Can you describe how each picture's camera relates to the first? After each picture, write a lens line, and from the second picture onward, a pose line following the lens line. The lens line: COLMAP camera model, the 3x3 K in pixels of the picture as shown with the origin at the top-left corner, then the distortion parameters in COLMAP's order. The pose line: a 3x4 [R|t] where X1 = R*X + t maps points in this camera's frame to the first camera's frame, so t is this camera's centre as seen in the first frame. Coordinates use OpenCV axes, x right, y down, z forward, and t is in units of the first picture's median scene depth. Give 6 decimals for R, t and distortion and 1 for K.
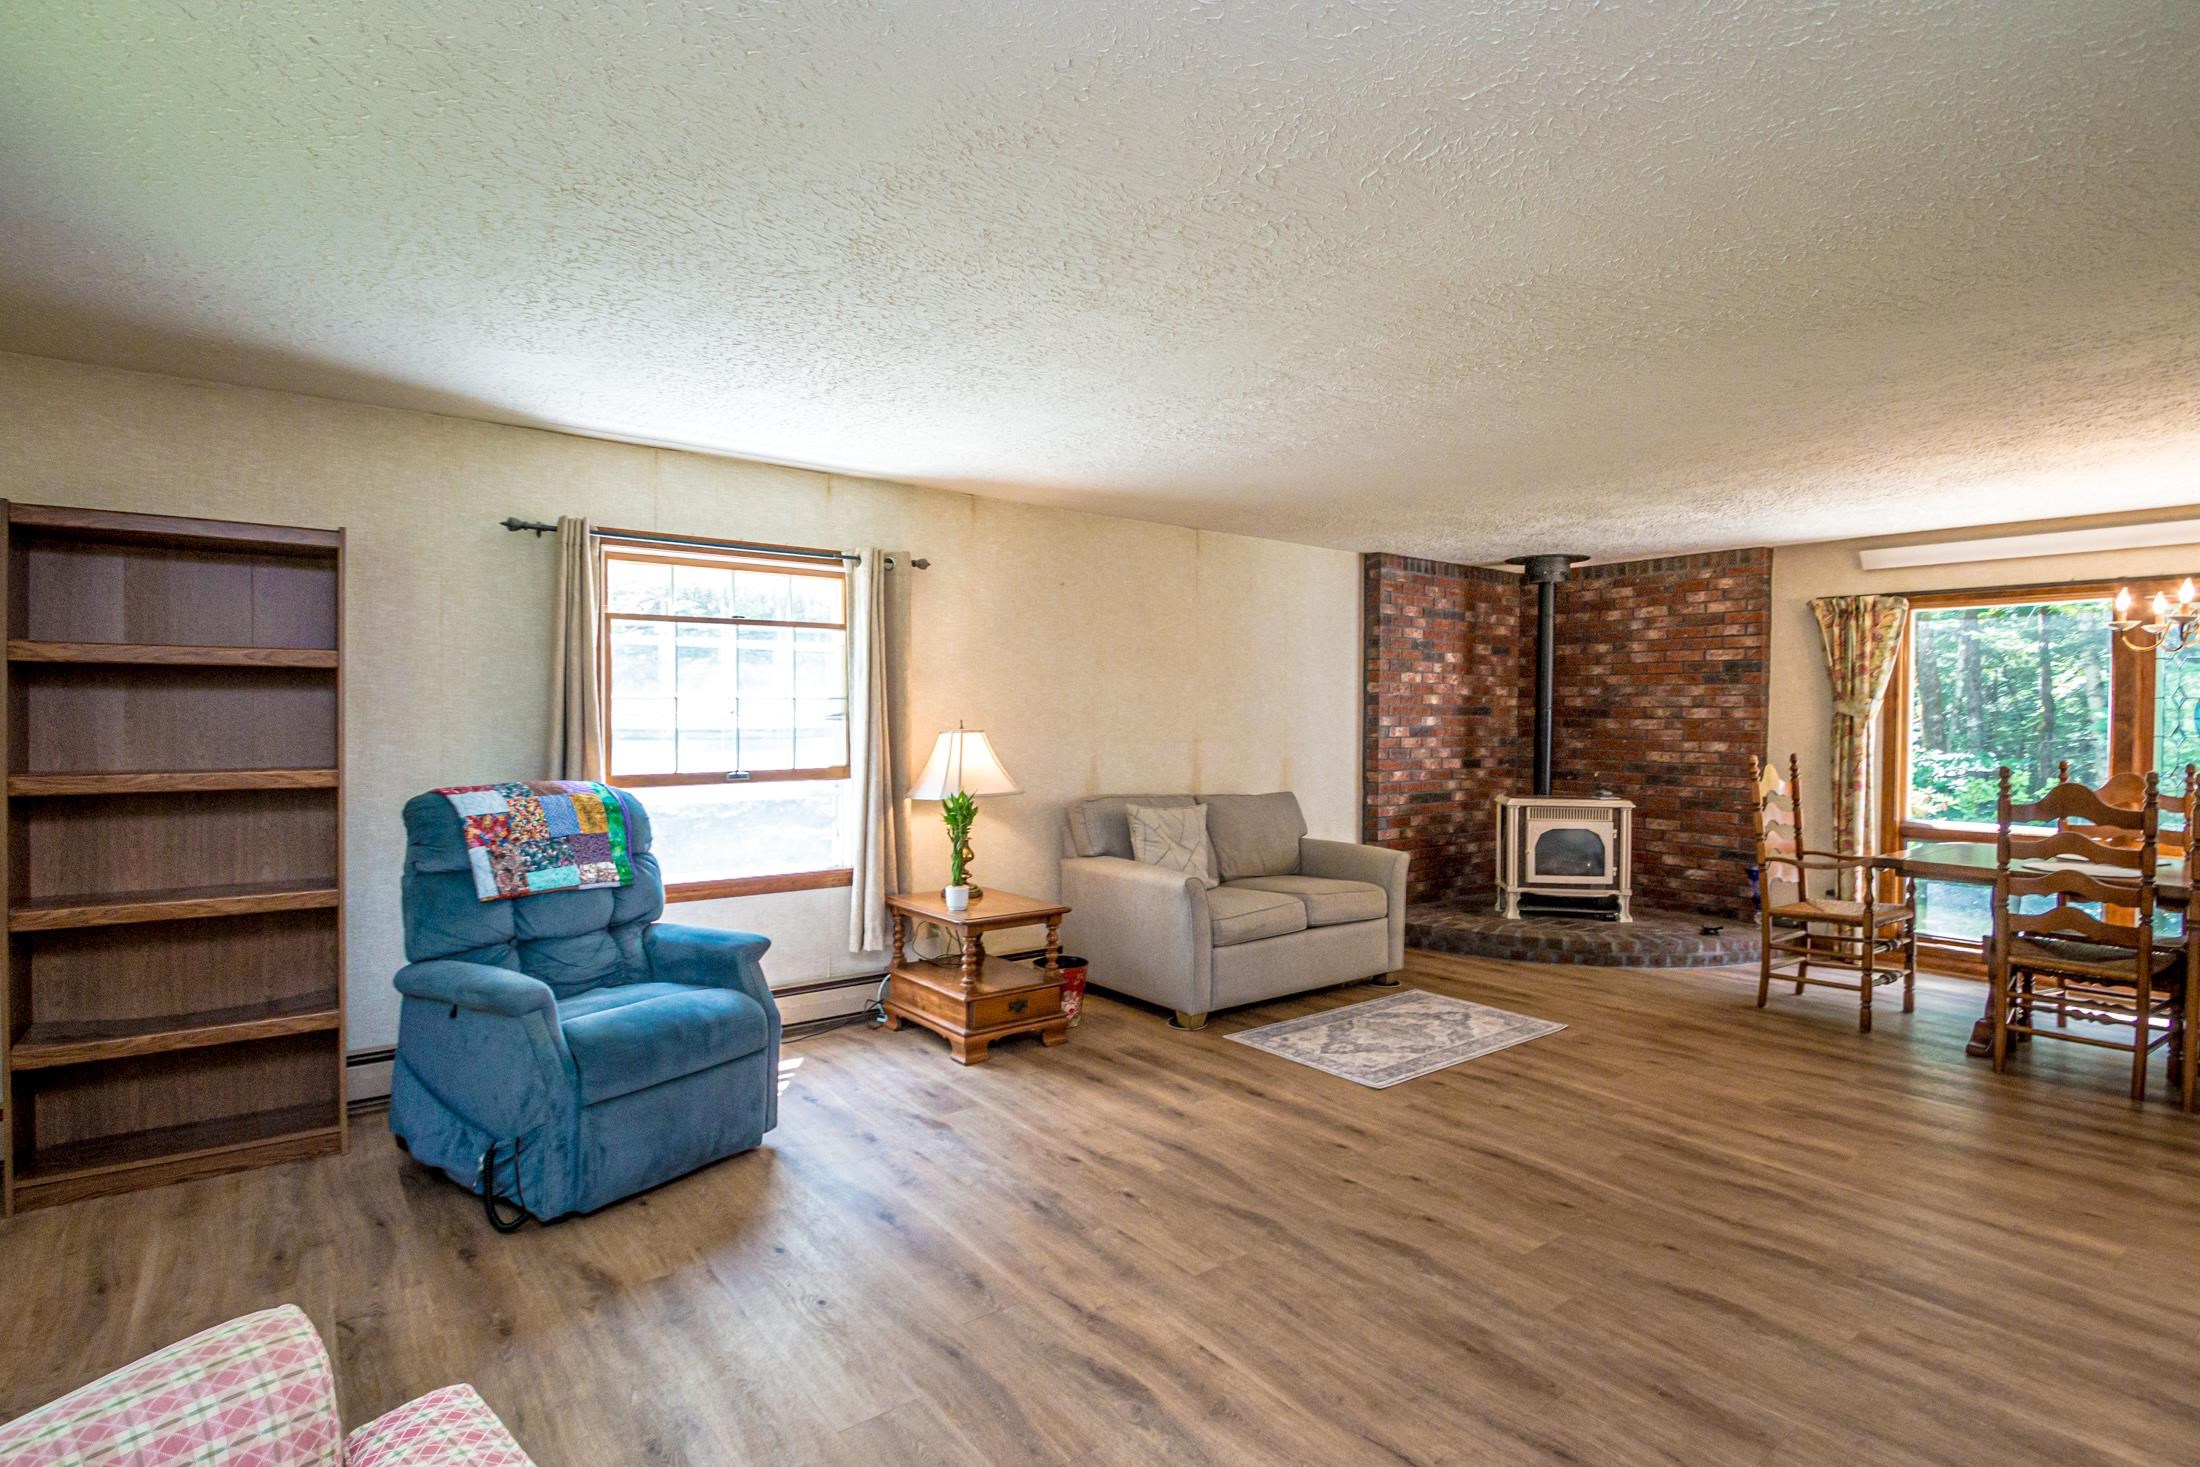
lens RADIAL K [[1072.4, 0, 1086.4], [0, 1072.4, 727.8], [0, 0, 1]] dist [-0.007036, -0.005896]
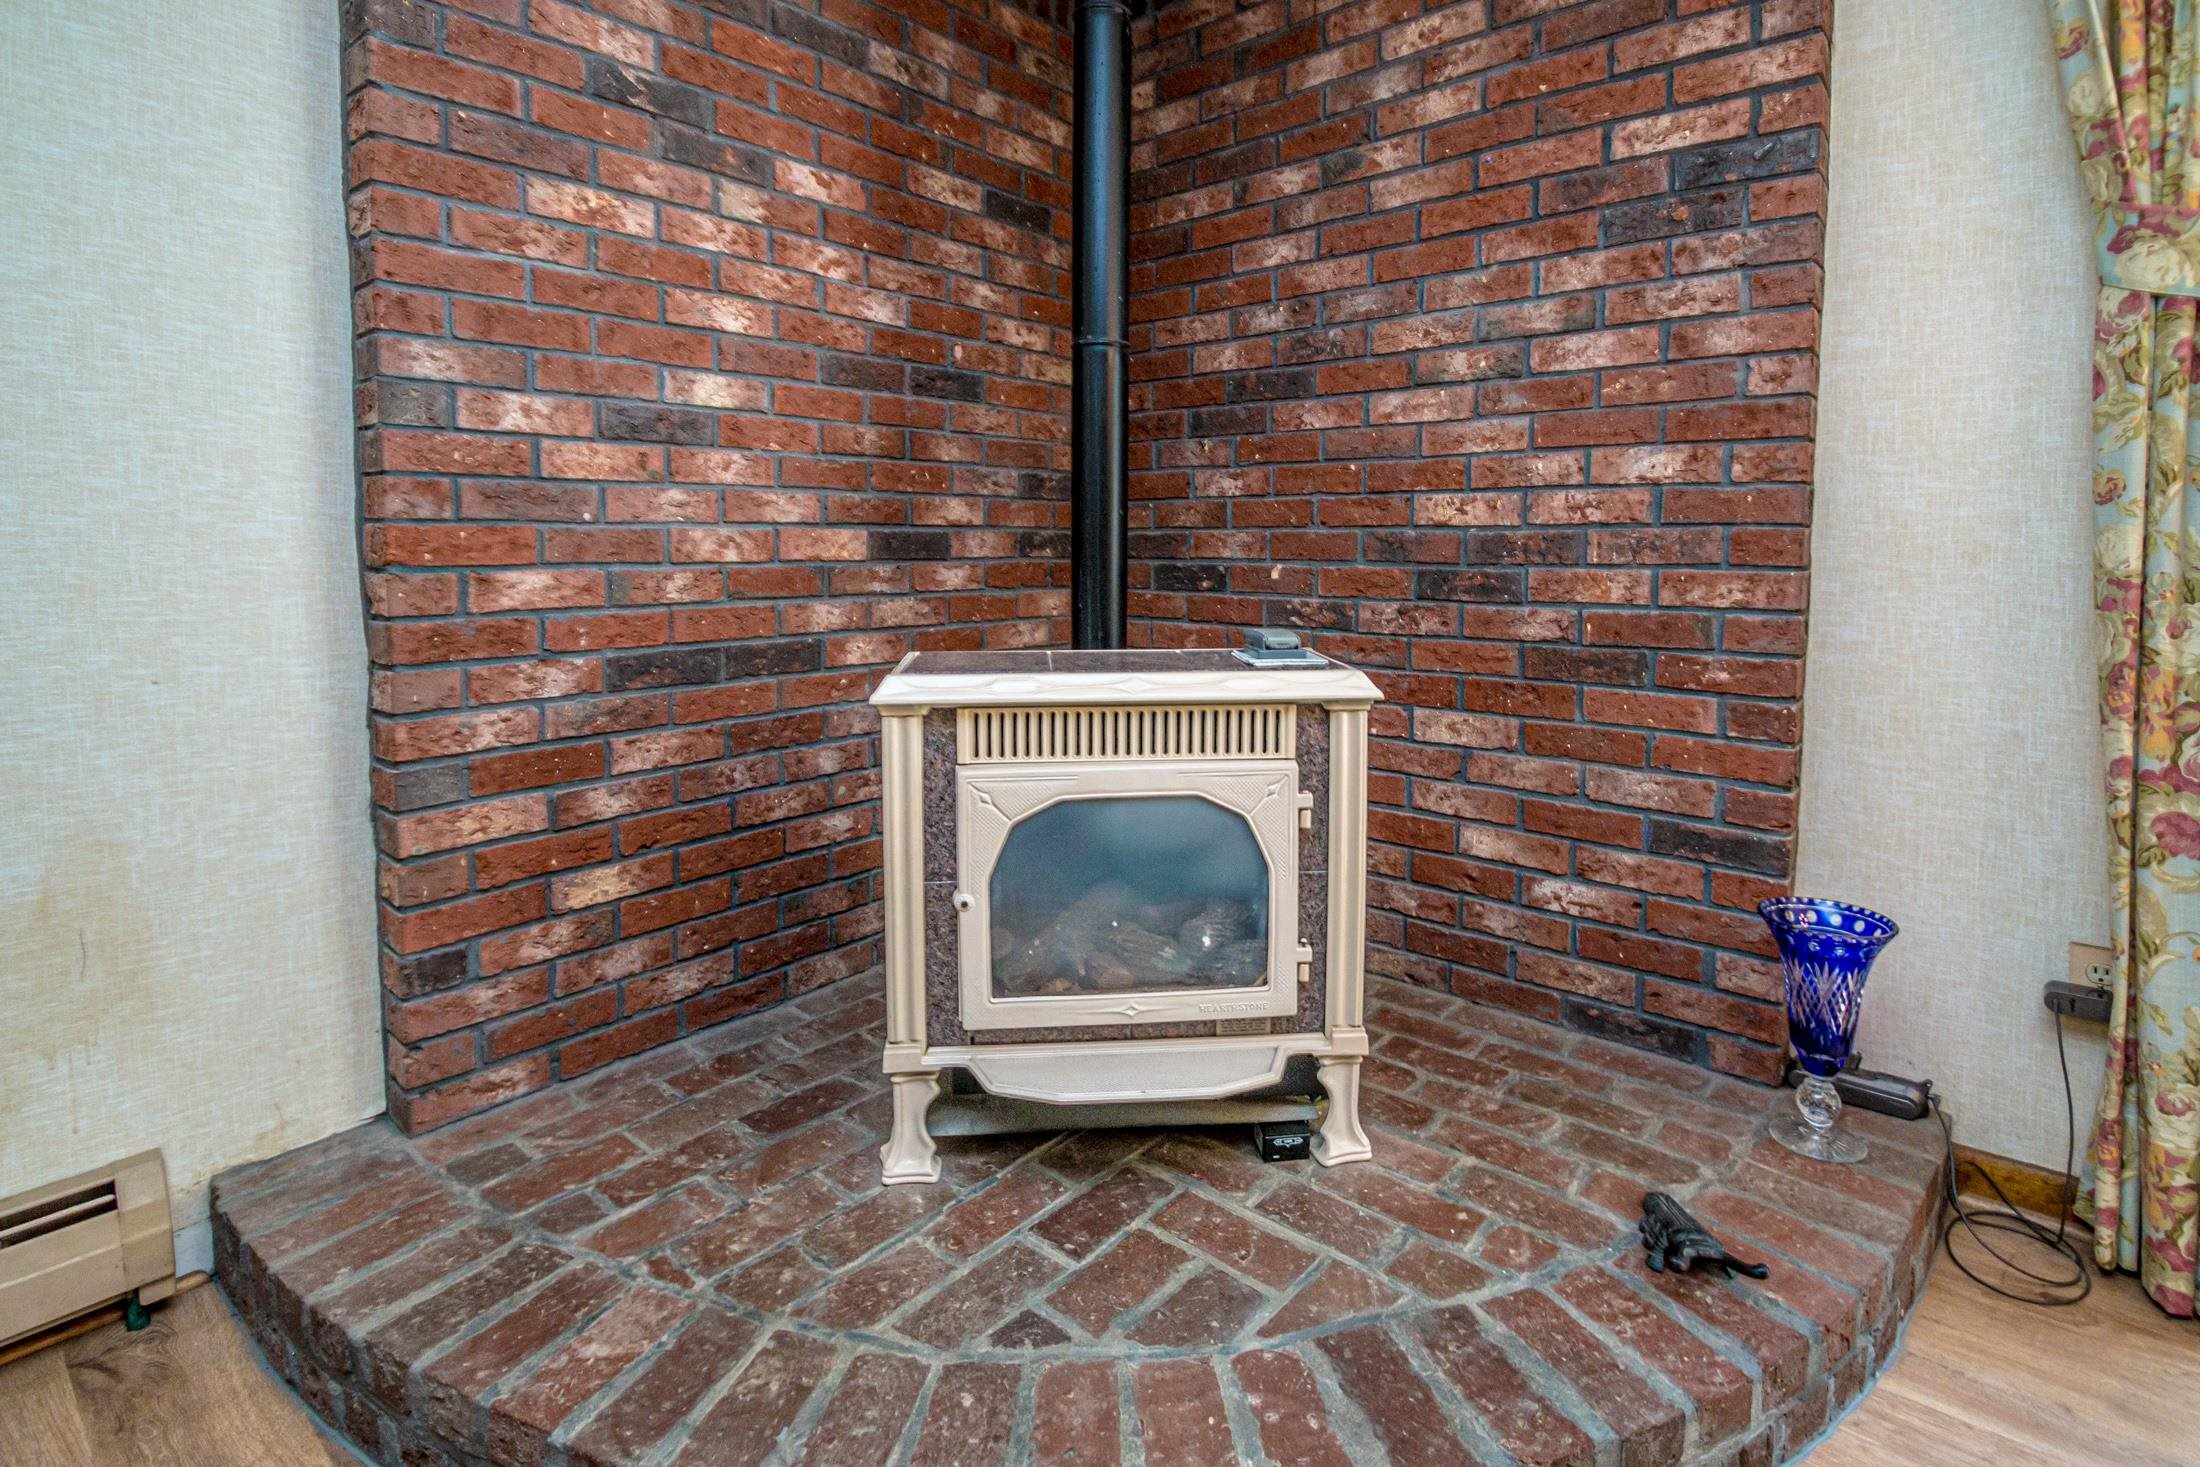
lens RADIAL K [[1072.4, 0, 1145.9], [0, 1072.4, 613.7], [0, 0, 1]] dist [-0.007036, -0.005896]
pose [[0.967201, -0.025249, 0.252752, 0.369483], [0.010048, 0.998072, 0.061253, 0.037025], [-0.253812, -0.056704, 0.965590, 0.720662]]
